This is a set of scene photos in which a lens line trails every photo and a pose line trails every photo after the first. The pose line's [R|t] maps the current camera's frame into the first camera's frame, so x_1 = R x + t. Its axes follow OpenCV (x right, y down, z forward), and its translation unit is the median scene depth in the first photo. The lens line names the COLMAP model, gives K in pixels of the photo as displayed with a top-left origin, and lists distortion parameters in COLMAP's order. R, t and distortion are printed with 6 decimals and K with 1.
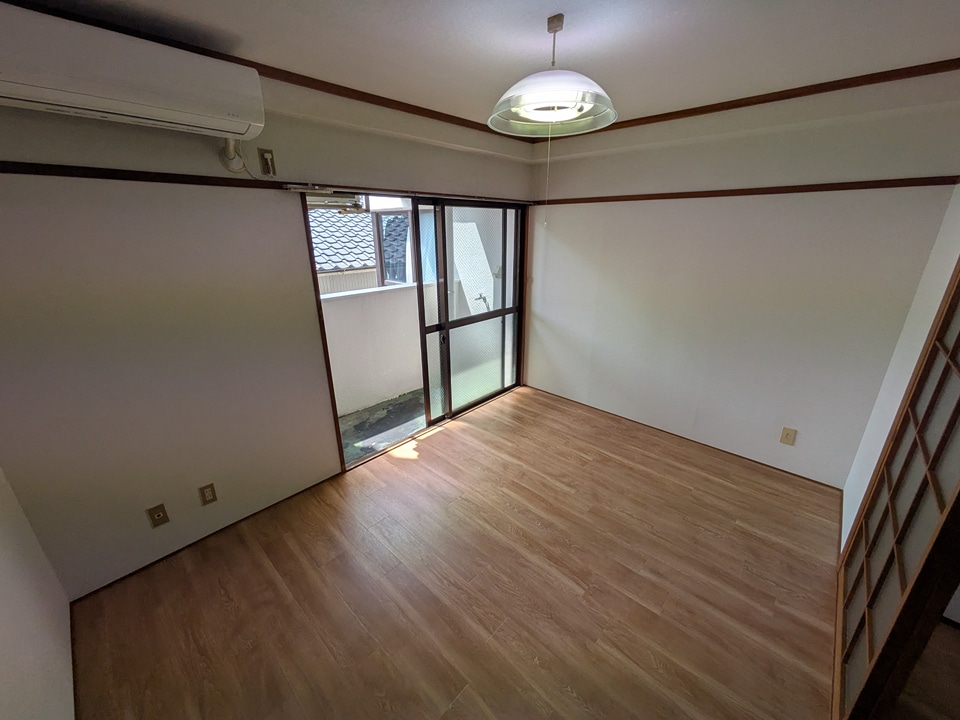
lens RADIAL K [[377.7, 0, 480.0], [0, 377.7, 360.0], [0, 0, 1]] dist [0.001369, -0.000933]
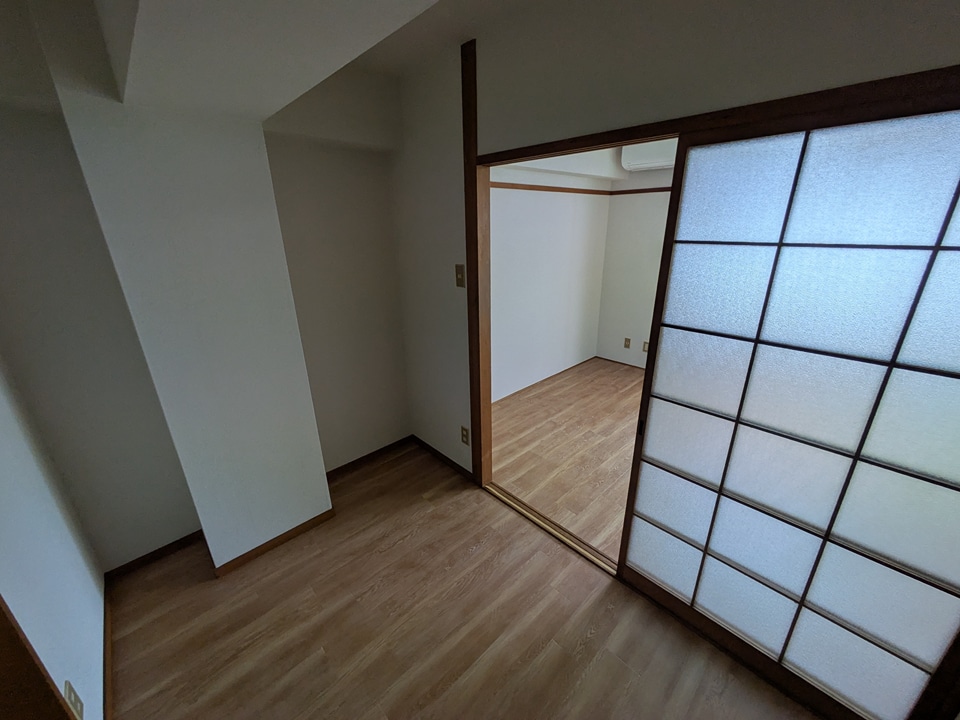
lens RADIAL K [[377.7, 0, 480.0], [0, 377.7, 360.0], [0, 0, 1]] dist [0.001369, -0.000933]
pose [[-0.062645, 0.349338, -0.934900, 1.319452], [-0.313285, 0.882510, 0.350754, -0.011314], [0.947591, 0.314863, 0.054158, 0.081538]]
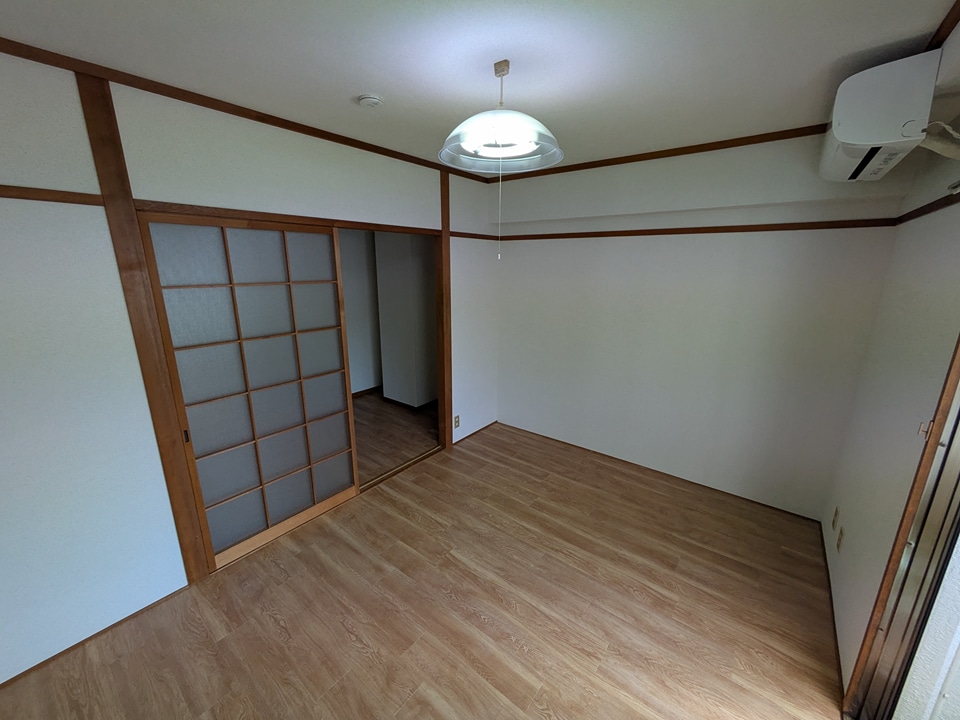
lens RADIAL K [[377.7, 0, 480.0], [0, 377.7, 360.0], [0, 0, 1]] dist [0.001369, -0.000933]
pose [[-0.996533, 0.017896, -0.081254, 0.249597], [-0.030017, 0.833491, 0.551717, -0.537883], [0.077598, 0.552244, -0.830064, 1.562861]]
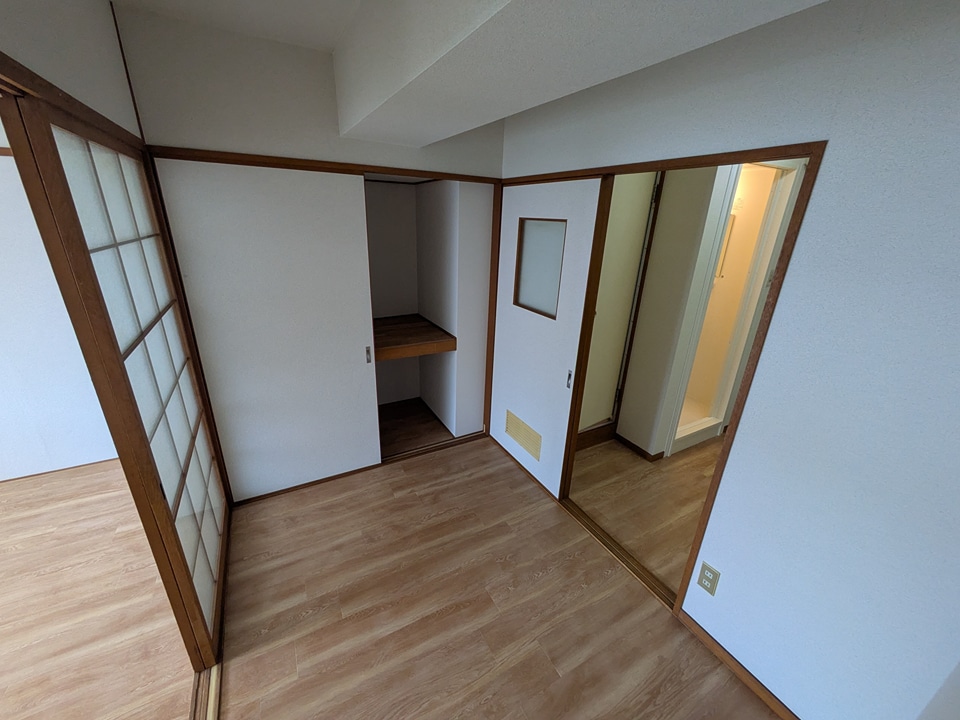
lens RADIAL K [[377.7, 0, 480.0], [0, 377.7, 360.0], [0, 0, 1]] dist [0.001369, -0.000933]
pose [[0.306881, -0.321789, 0.895699, 0.303086], [0.277879, 0.930397, 0.239049, 0.082738], [-0.910279, 0.175536, 0.374939, -0.241306]]
